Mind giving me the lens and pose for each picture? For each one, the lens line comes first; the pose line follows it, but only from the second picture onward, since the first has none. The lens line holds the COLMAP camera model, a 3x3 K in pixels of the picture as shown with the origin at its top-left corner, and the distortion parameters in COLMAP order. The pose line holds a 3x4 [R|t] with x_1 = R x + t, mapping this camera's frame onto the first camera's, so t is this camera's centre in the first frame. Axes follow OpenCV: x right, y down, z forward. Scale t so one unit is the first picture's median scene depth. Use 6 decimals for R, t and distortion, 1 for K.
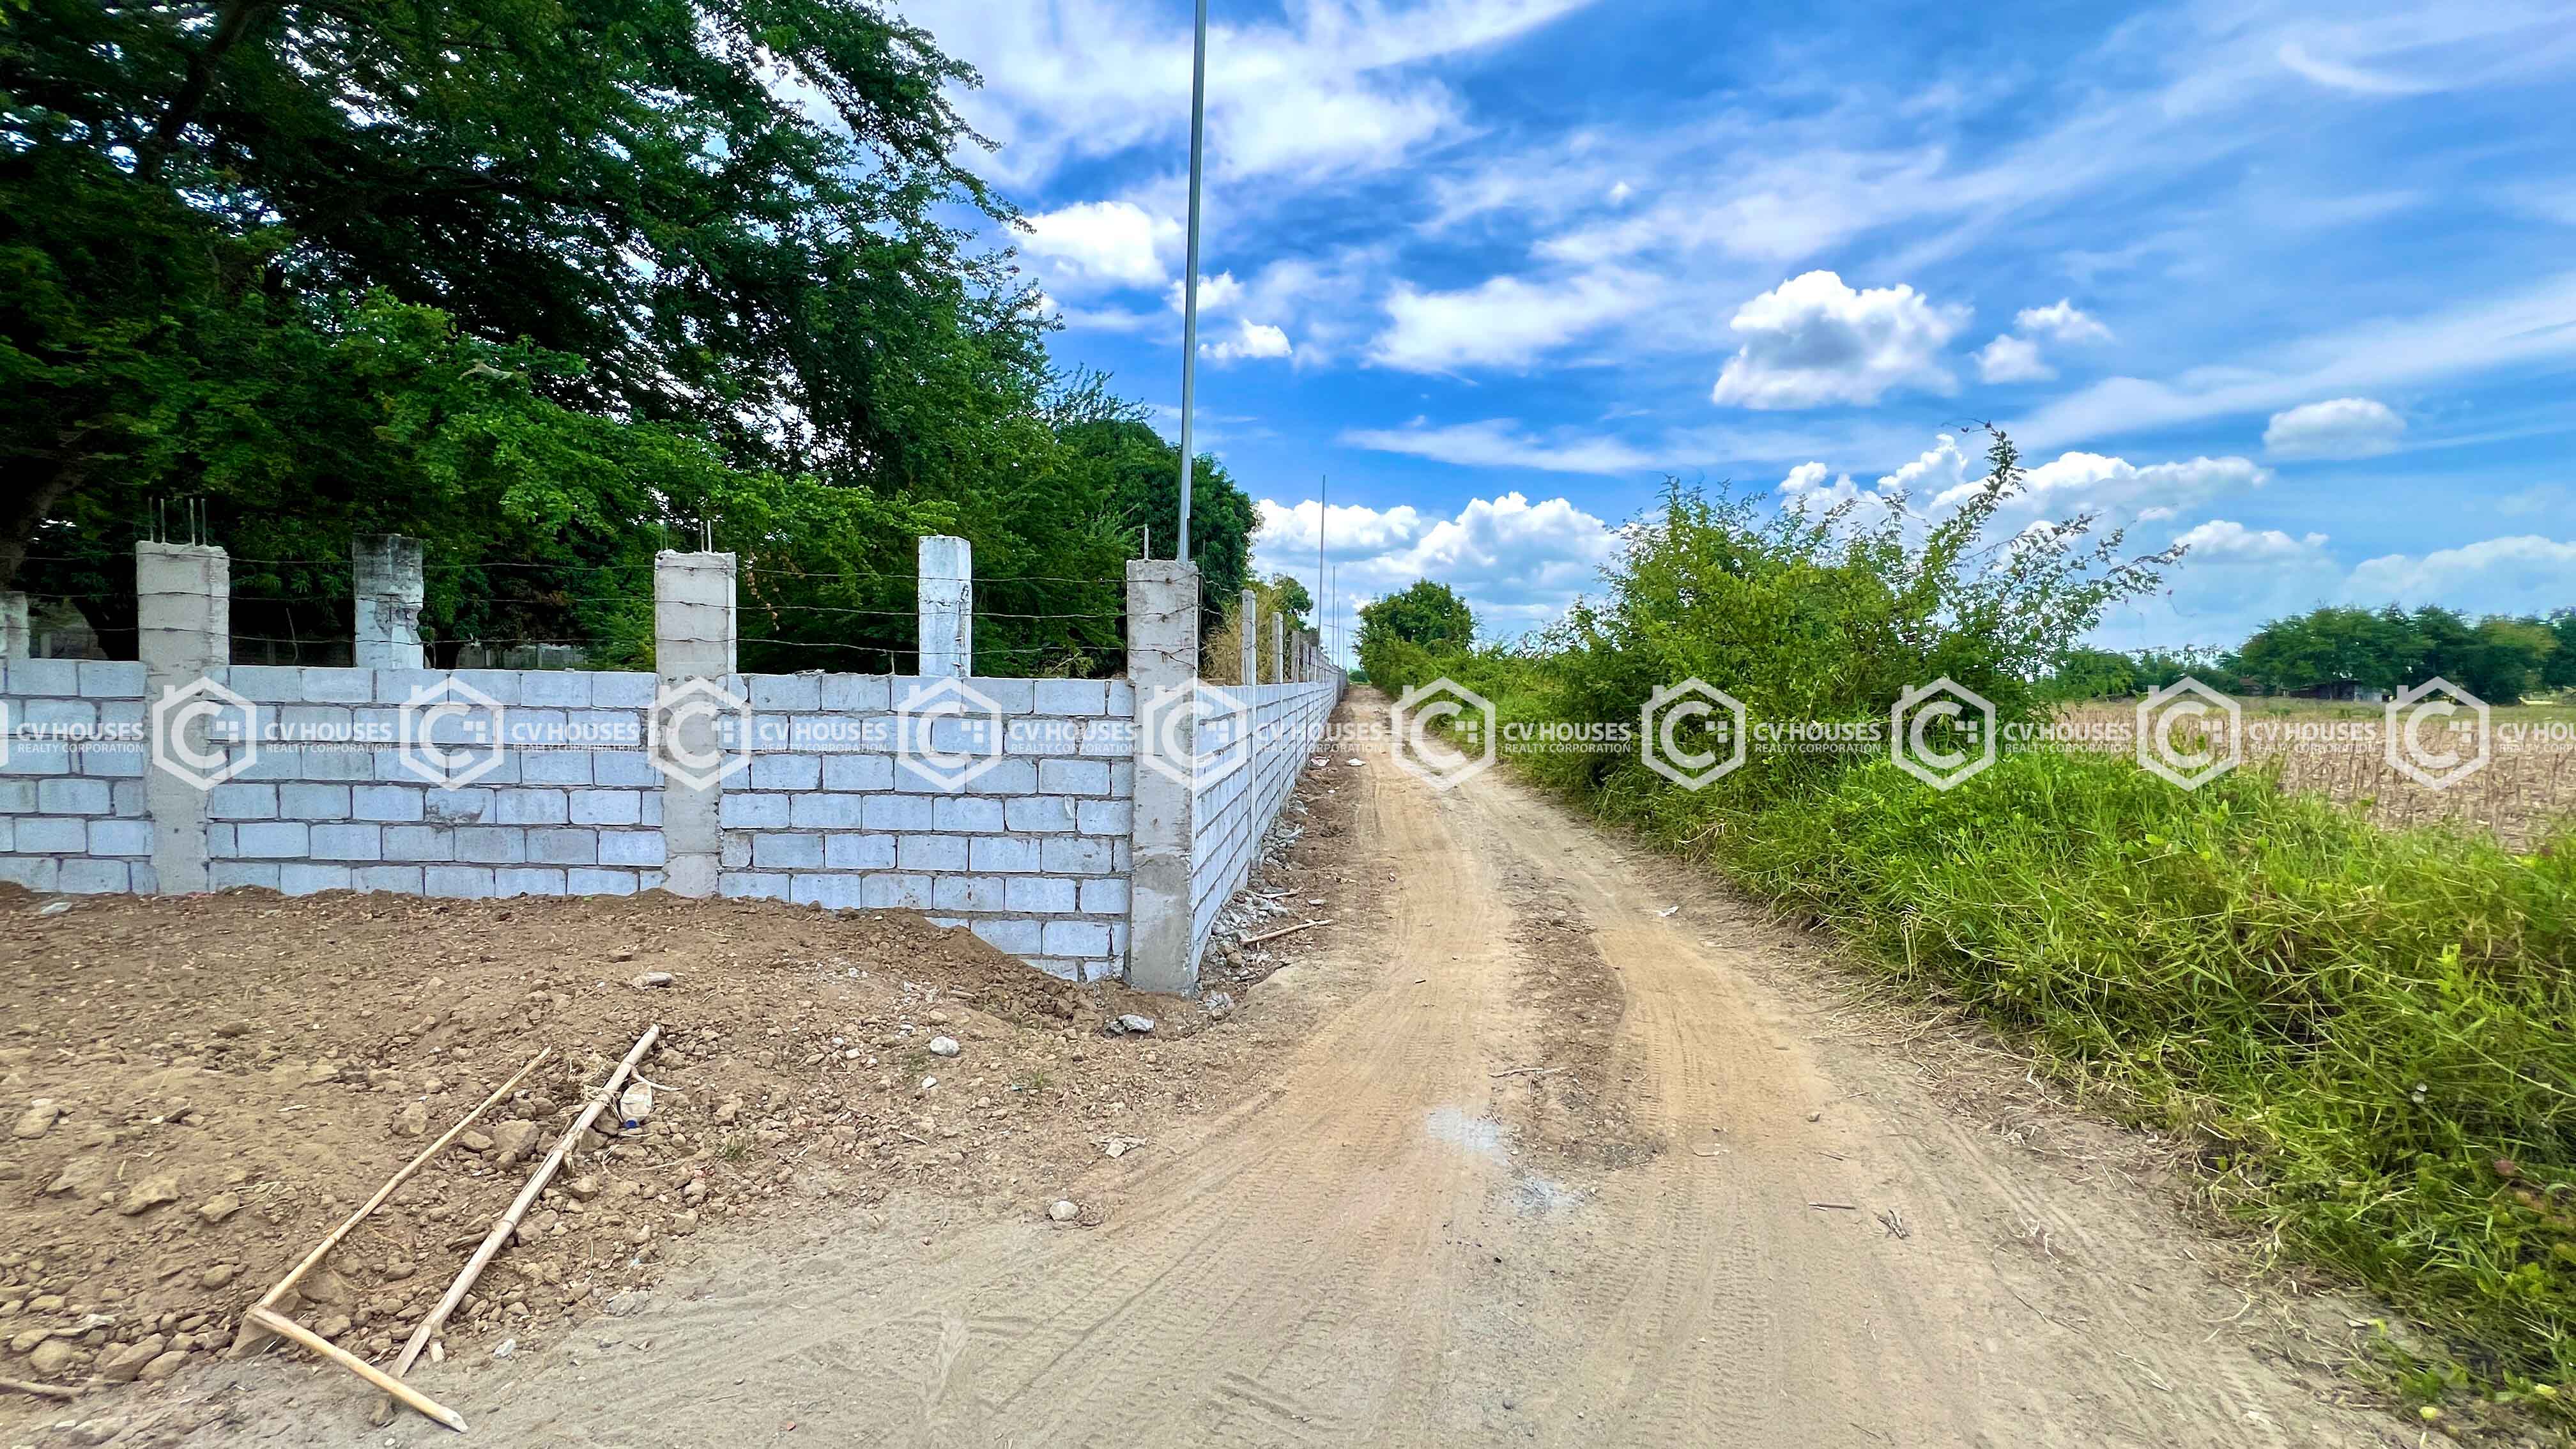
lens RADIAL K [[1025.3, 0, 1280.9], [0, 1025.3, 719.2], [0, 0, 1]] dist [-0.000566, 0.000218]
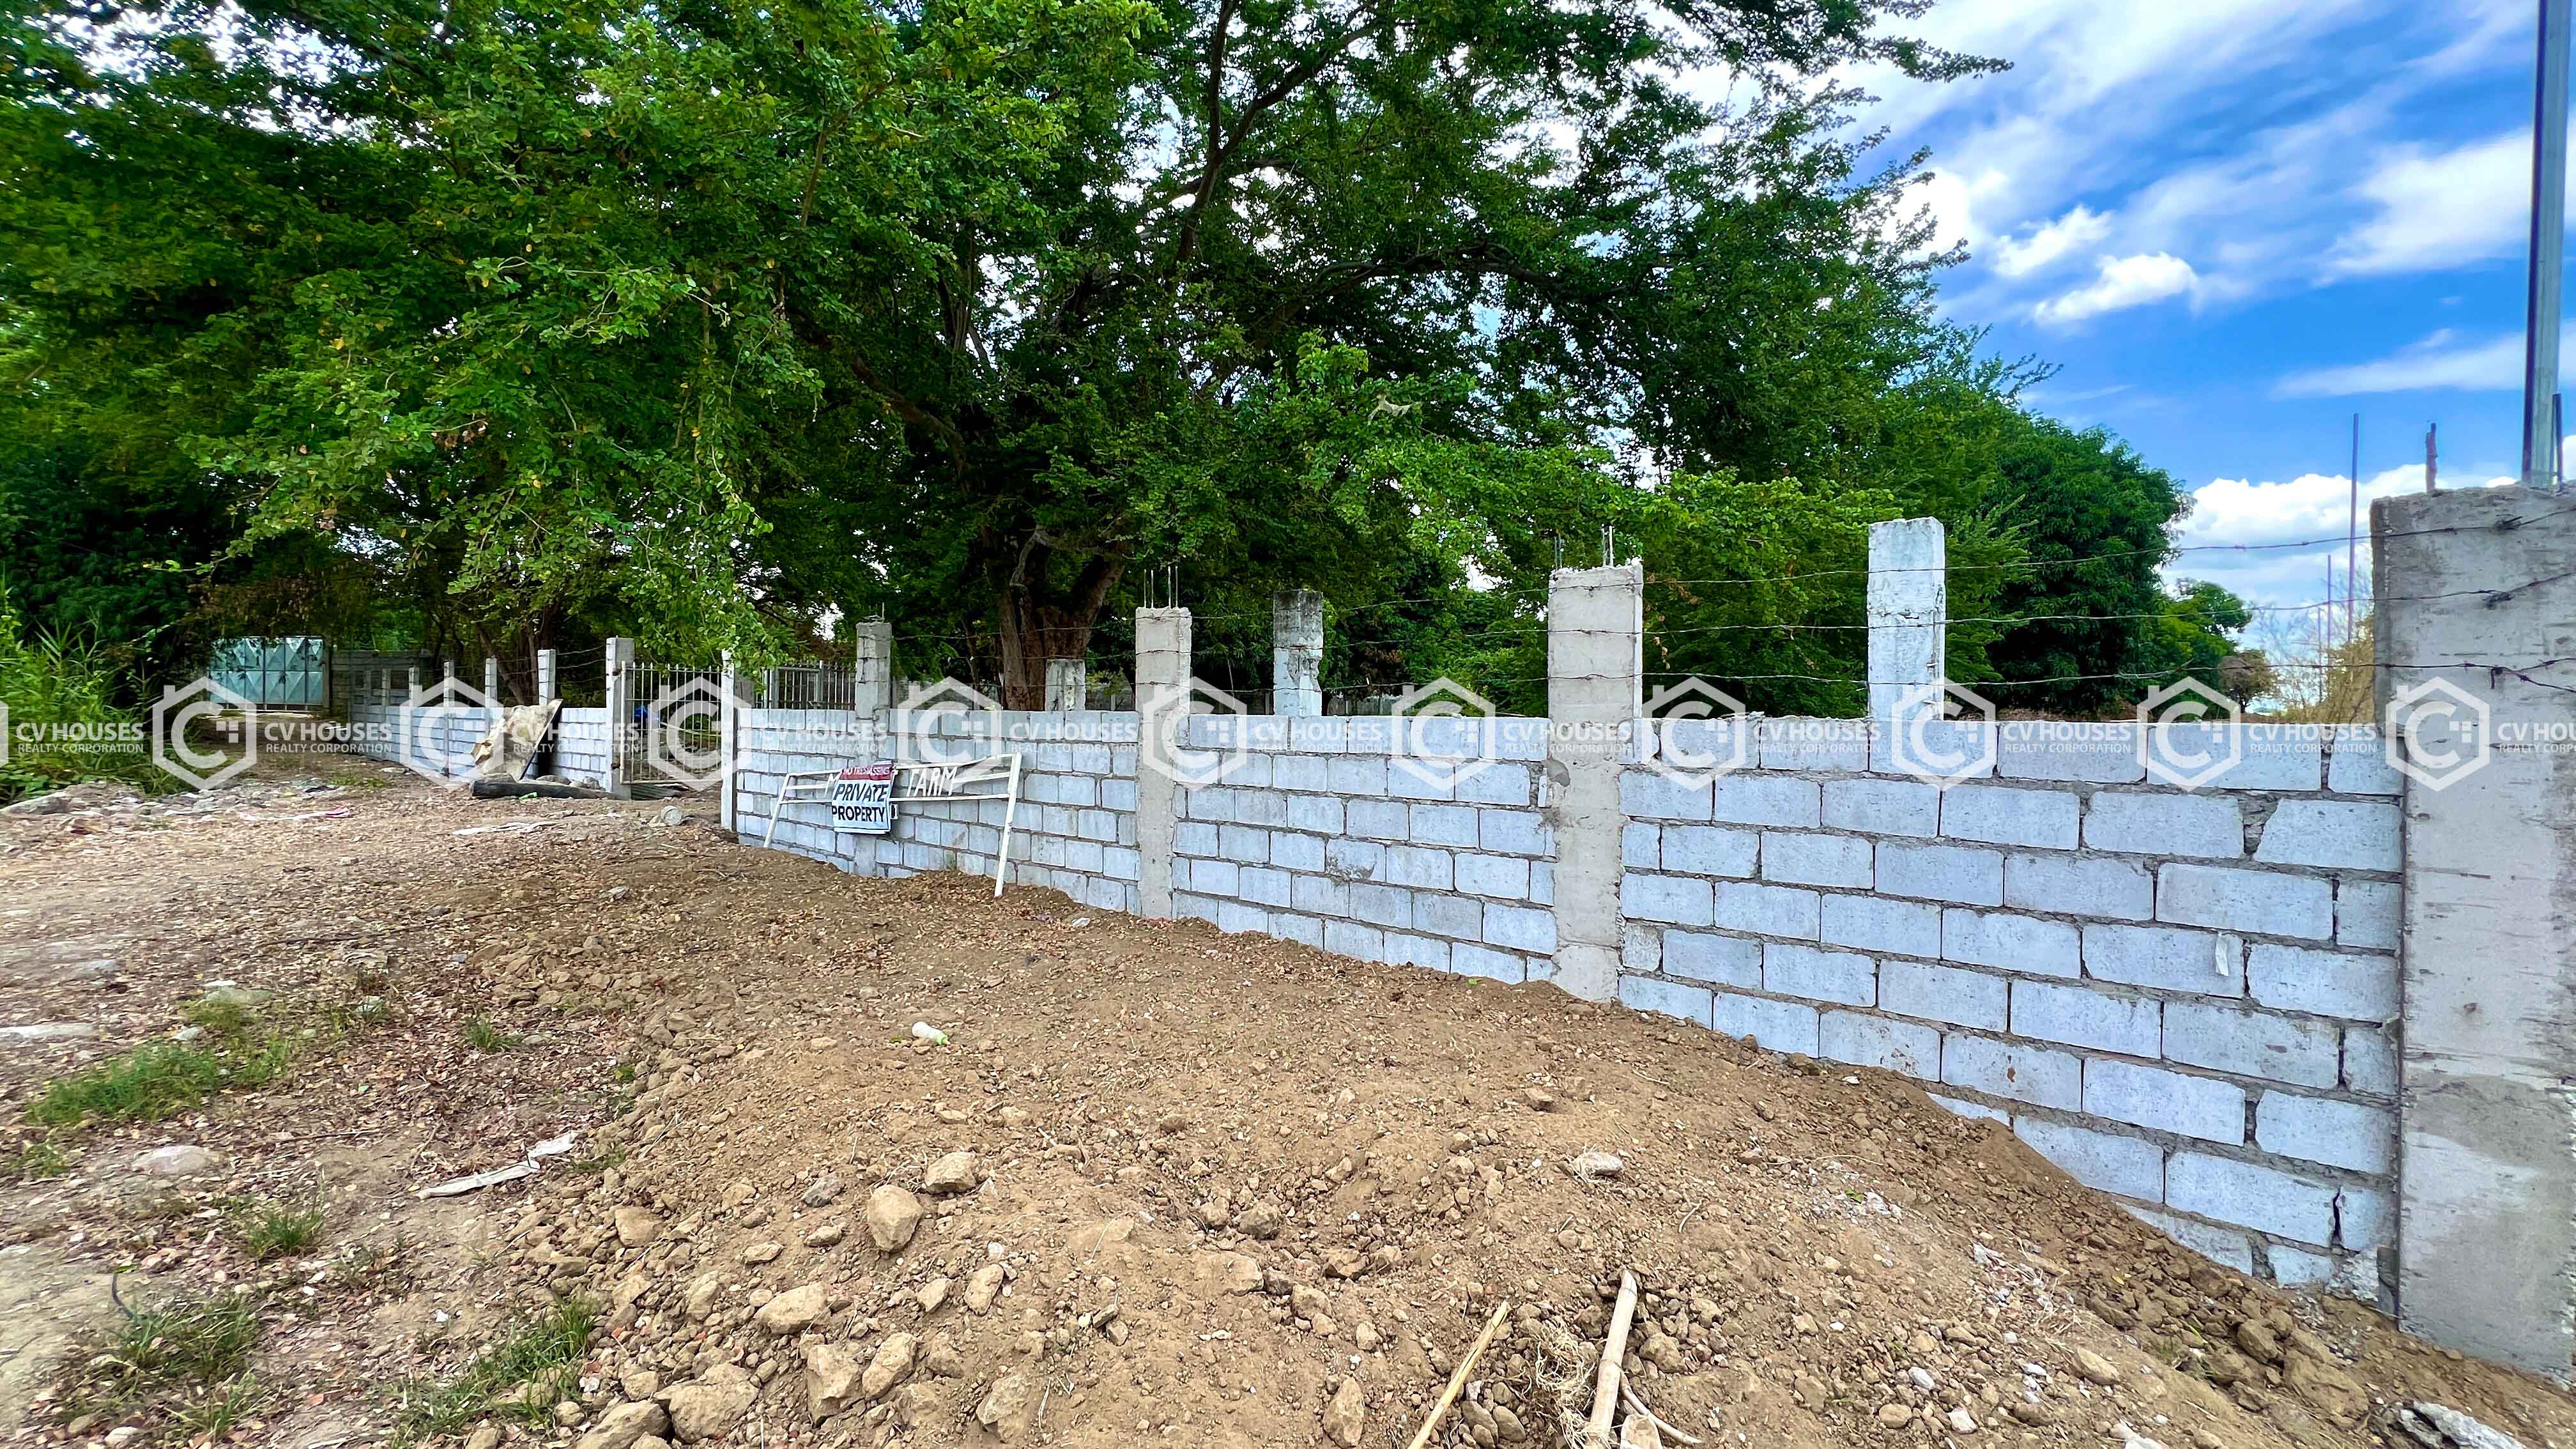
lens RADIAL K [[1025.3, 0, 1280.9], [0, 1025.3, 719.2], [0, 0, 1]] dist [-0.000566, 0.000218]
pose [[0.752334, -0.006901, -0.658745, -0.227112], [-0.020939, 0.999189, -0.034382, -0.011350], [0.658449, 0.039660, 0.751580, 0.237216]]
